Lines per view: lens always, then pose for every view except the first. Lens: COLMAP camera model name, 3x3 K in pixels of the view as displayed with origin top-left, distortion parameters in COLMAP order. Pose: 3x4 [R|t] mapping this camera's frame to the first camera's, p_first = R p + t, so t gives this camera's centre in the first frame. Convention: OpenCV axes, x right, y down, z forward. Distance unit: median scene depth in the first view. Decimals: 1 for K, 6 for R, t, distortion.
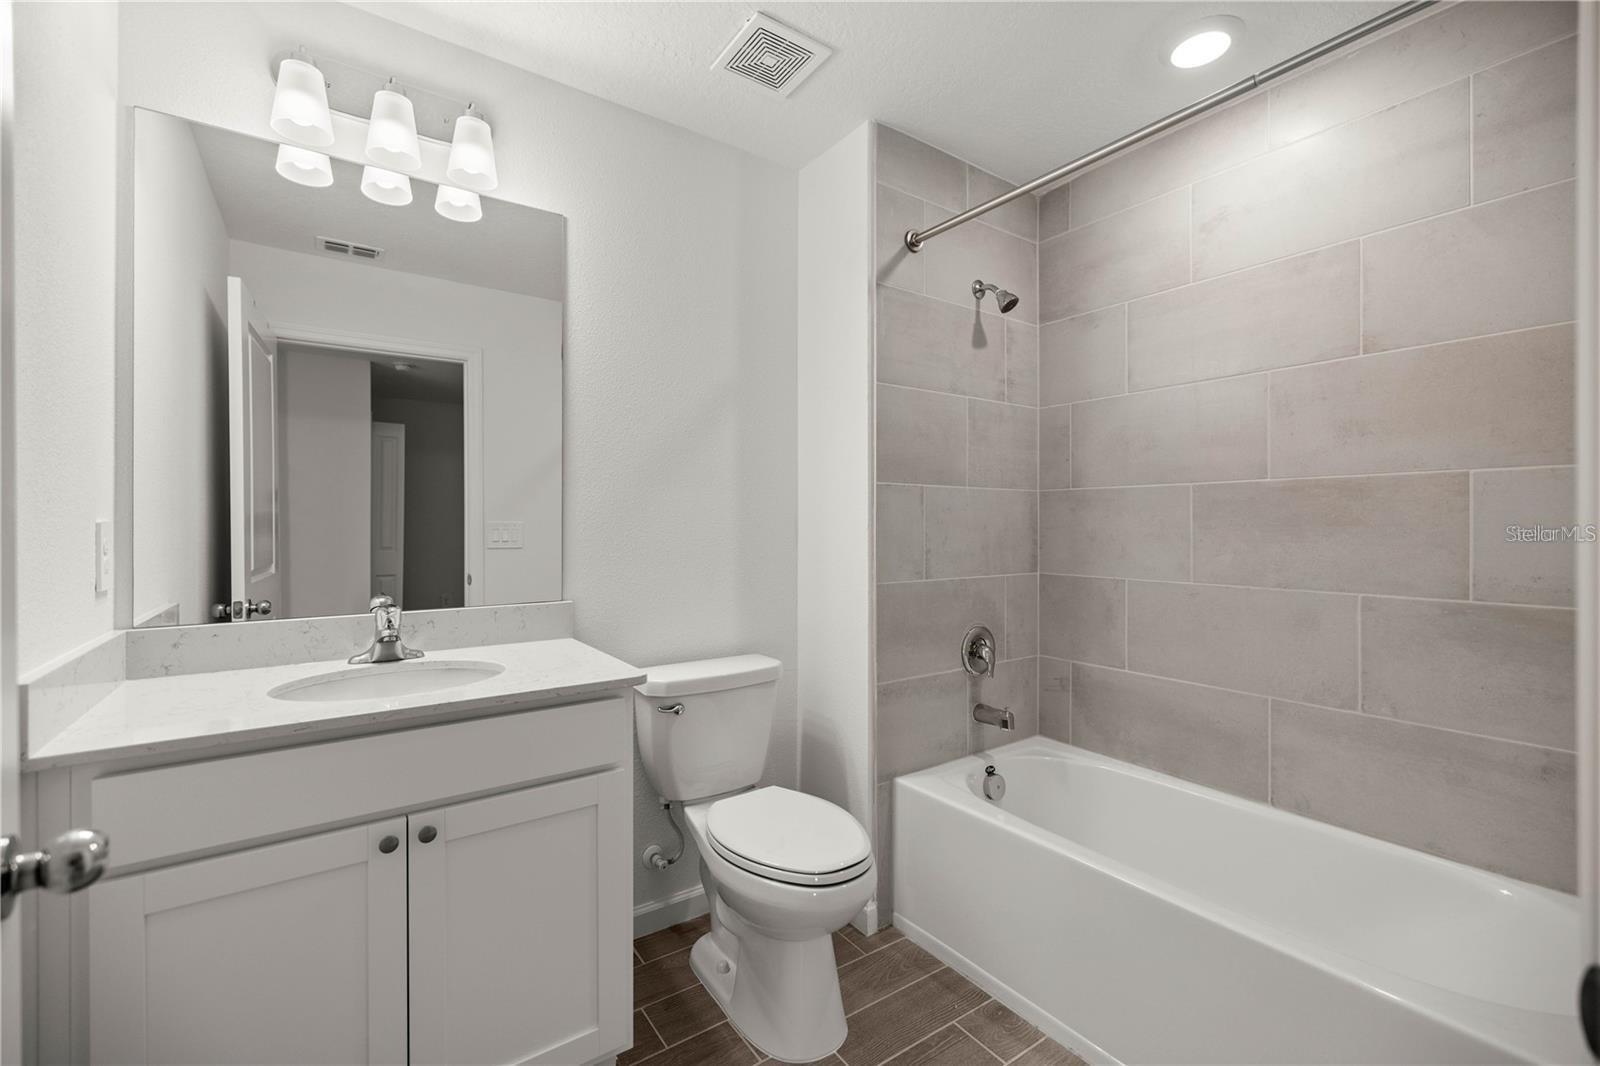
lens RADIAL K [[691.4, 0, 799.6], [0, 691.4, 524.1], [0, 0, 1]] dist [0.008774, 0.000261]
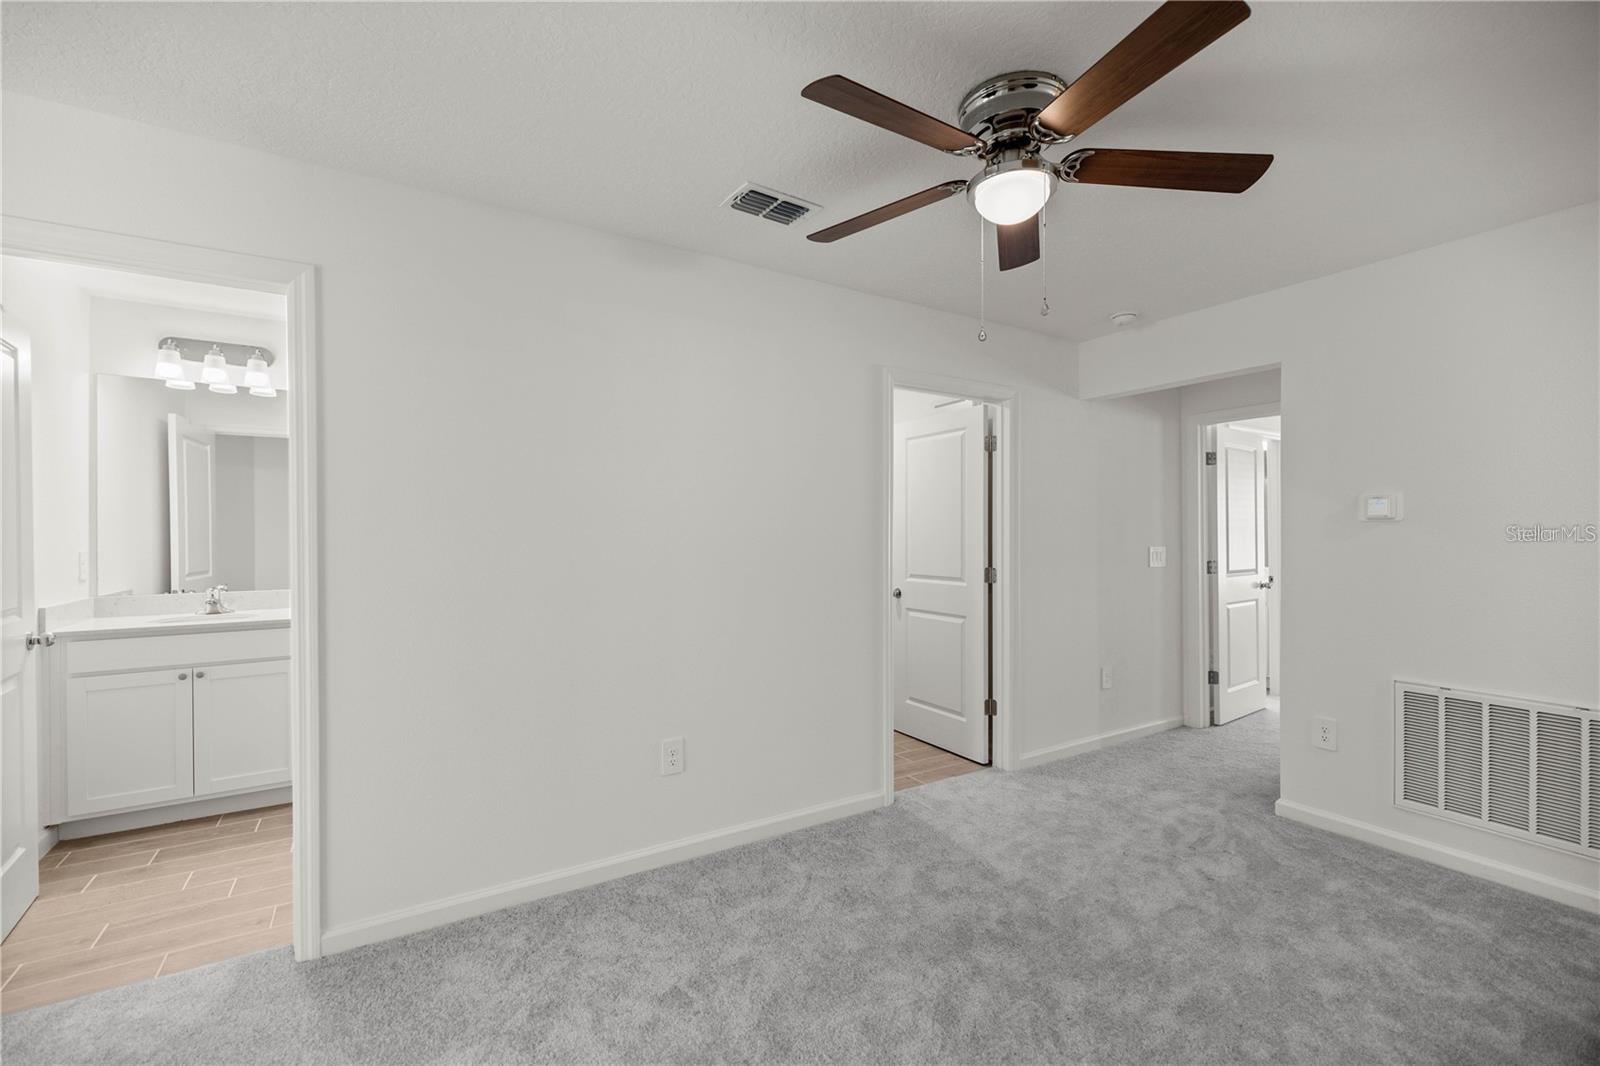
lens RADIAL K [[691.4, 0, 802.1], [0, 691.4, 532.6], [0, 0, 1]] dist [0.008774, 0.000261]
pose [[0.998775, -0.003069, -0.049396, 1.546769], [0.002771, 0.999978, -0.006096, -0.042906], [0.049413, 0.005951, 0.998761, -1.239626]]
